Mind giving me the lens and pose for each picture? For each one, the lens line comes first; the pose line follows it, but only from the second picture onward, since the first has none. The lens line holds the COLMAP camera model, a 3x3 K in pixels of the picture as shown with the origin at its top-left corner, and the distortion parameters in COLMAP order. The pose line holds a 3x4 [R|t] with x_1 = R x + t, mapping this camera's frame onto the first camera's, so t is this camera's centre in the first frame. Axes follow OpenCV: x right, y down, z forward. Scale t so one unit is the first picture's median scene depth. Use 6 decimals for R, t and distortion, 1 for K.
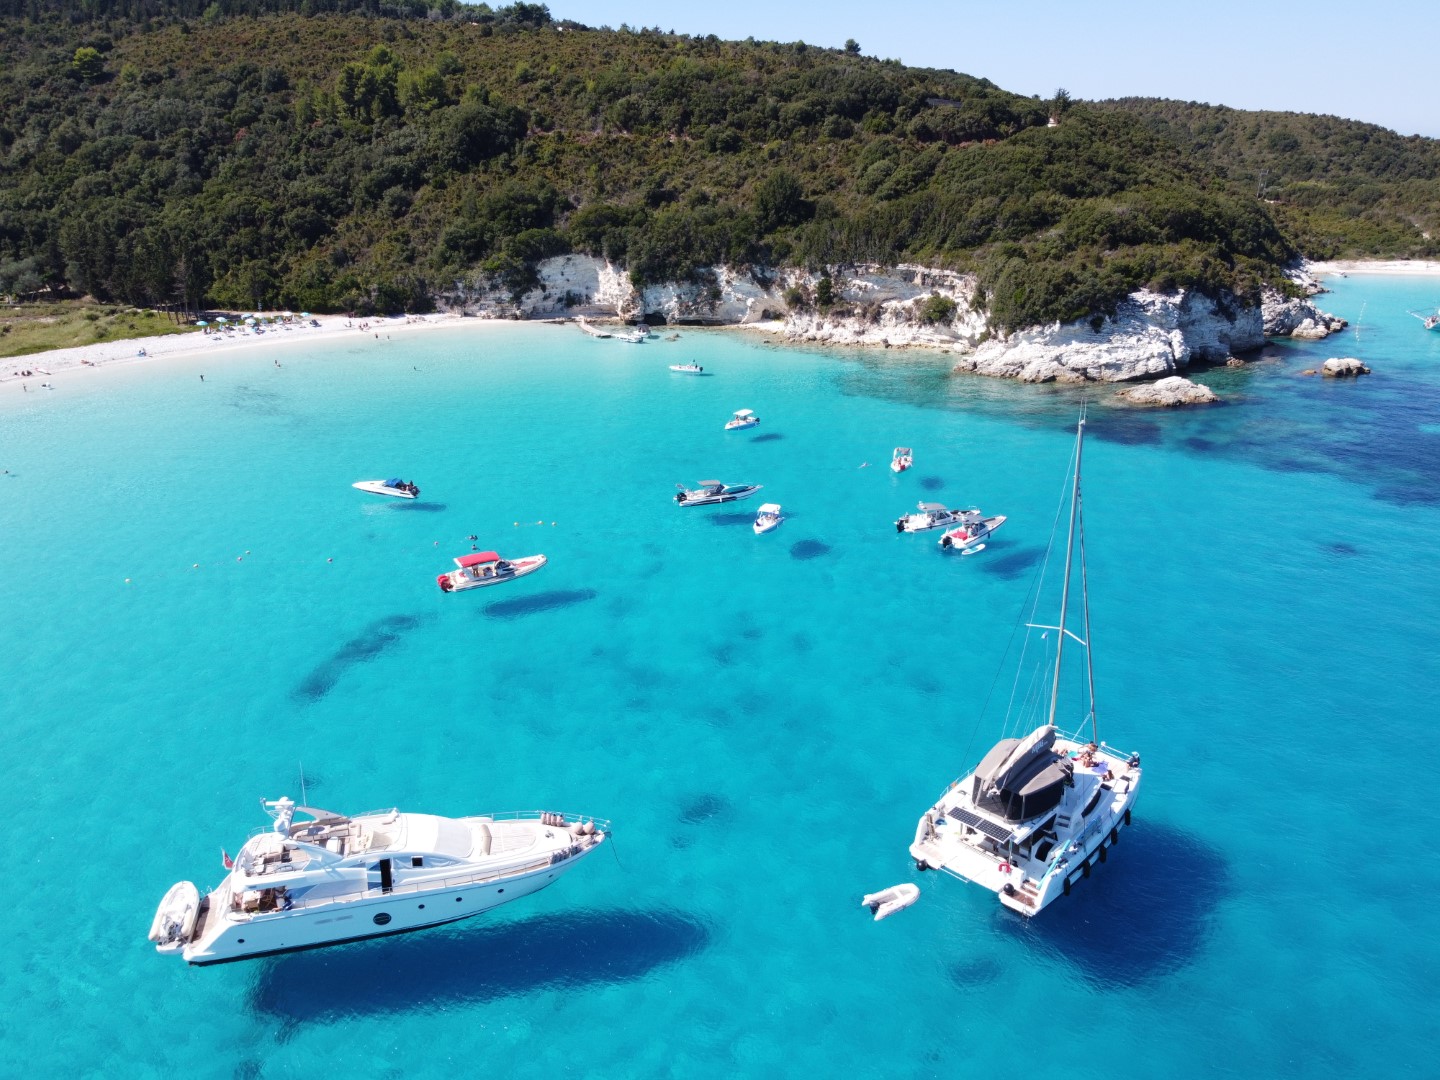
lens RADIAL K [[1095.1, 0, 728.1], [0, 1095.1, 534.9], [0, 0, 1]] dist [-0.008696, -0.001554]
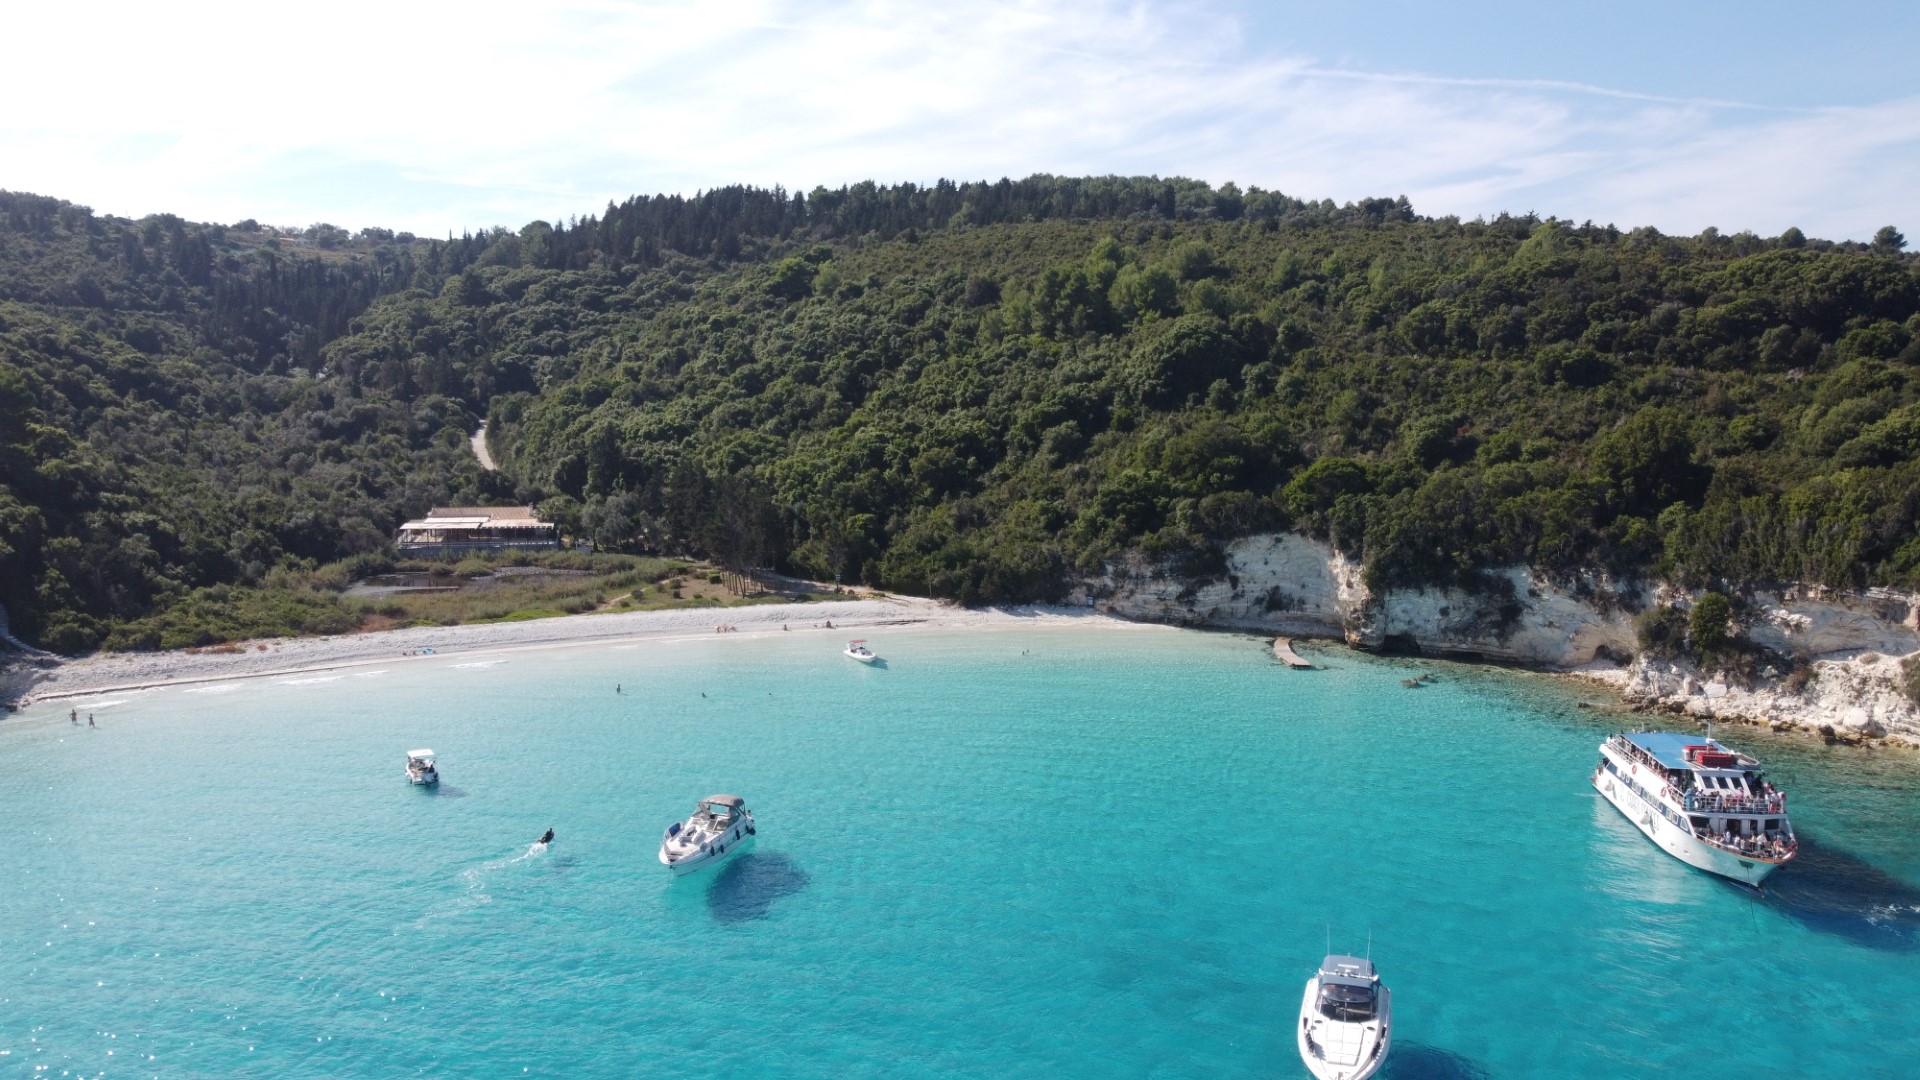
lens RADIAL K [[1452.8, 0, 962.3], [0, 1452.8, 542.7], [0, 0, 1]] dist [-0.003499, -0.000078]
pose [[0.893680, 0.057796, -0.444968, 0.085554], [-0.157008, 0.969257, -0.189442, -0.076754], [0.420339, 0.239164, 0.875280, 0.227737]]
